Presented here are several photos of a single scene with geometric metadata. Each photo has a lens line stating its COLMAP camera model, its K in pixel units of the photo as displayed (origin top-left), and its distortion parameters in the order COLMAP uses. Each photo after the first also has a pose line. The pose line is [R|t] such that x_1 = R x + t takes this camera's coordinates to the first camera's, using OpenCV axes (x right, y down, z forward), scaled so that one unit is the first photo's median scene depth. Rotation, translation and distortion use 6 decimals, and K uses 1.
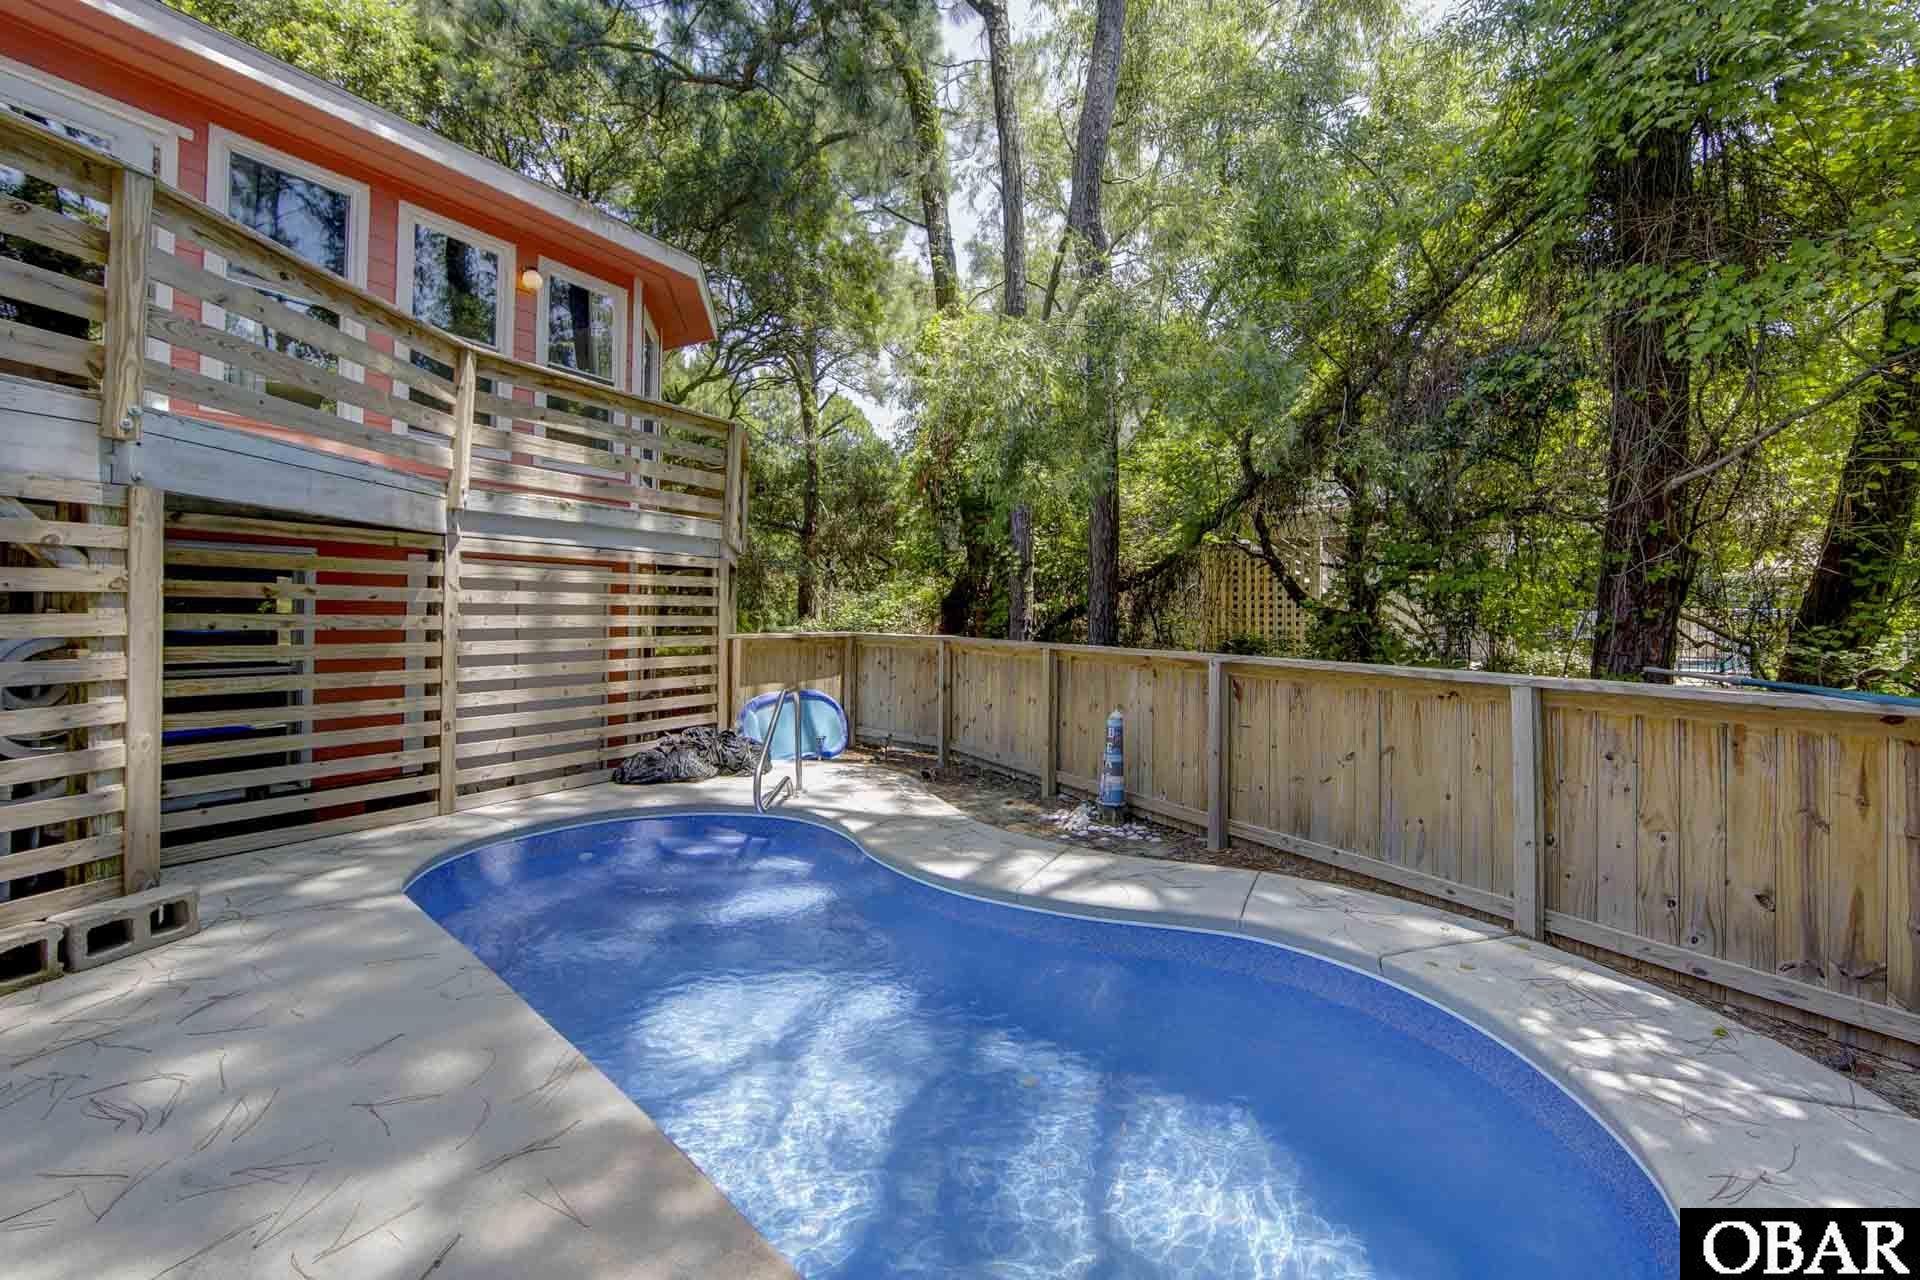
lens RADIAL K [[797.7, 0, 966.8], [0, 797.7, 601.9], [0, 0, 1]] dist [-0.002998, 0.000025]
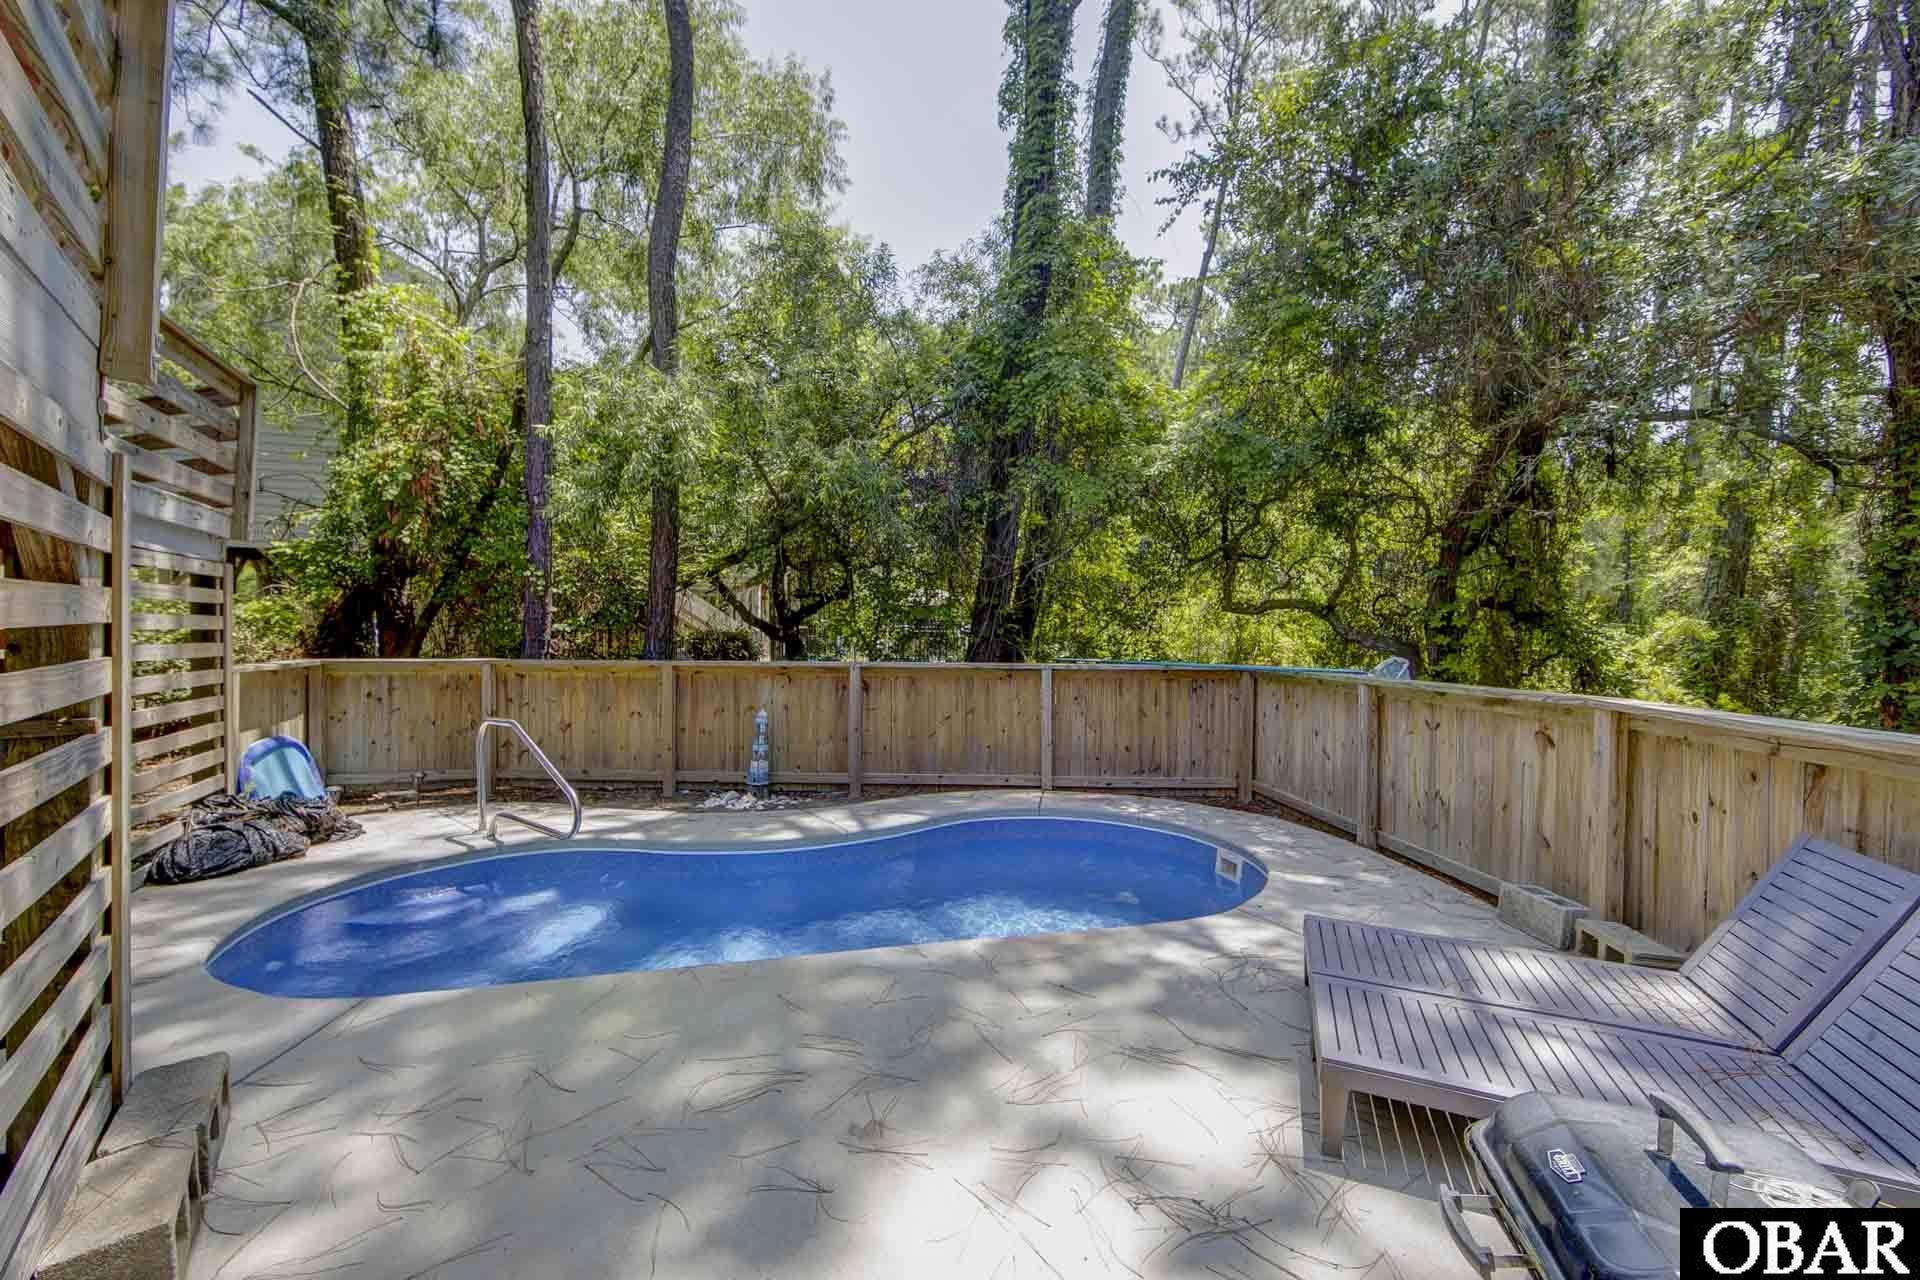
lens RADIAL K [[757.3, 0, 966.0], [0, 757.3, 636.5], [0, 0, 1]] dist [-0.002313, -0.000104]
pose [[0.550561, -0.013094, 0.834692, -0.678894], [-0.009382, 0.999717, 0.021871, -0.012110], [-0.834742, -0.019873, 0.550282, 0.067877]]
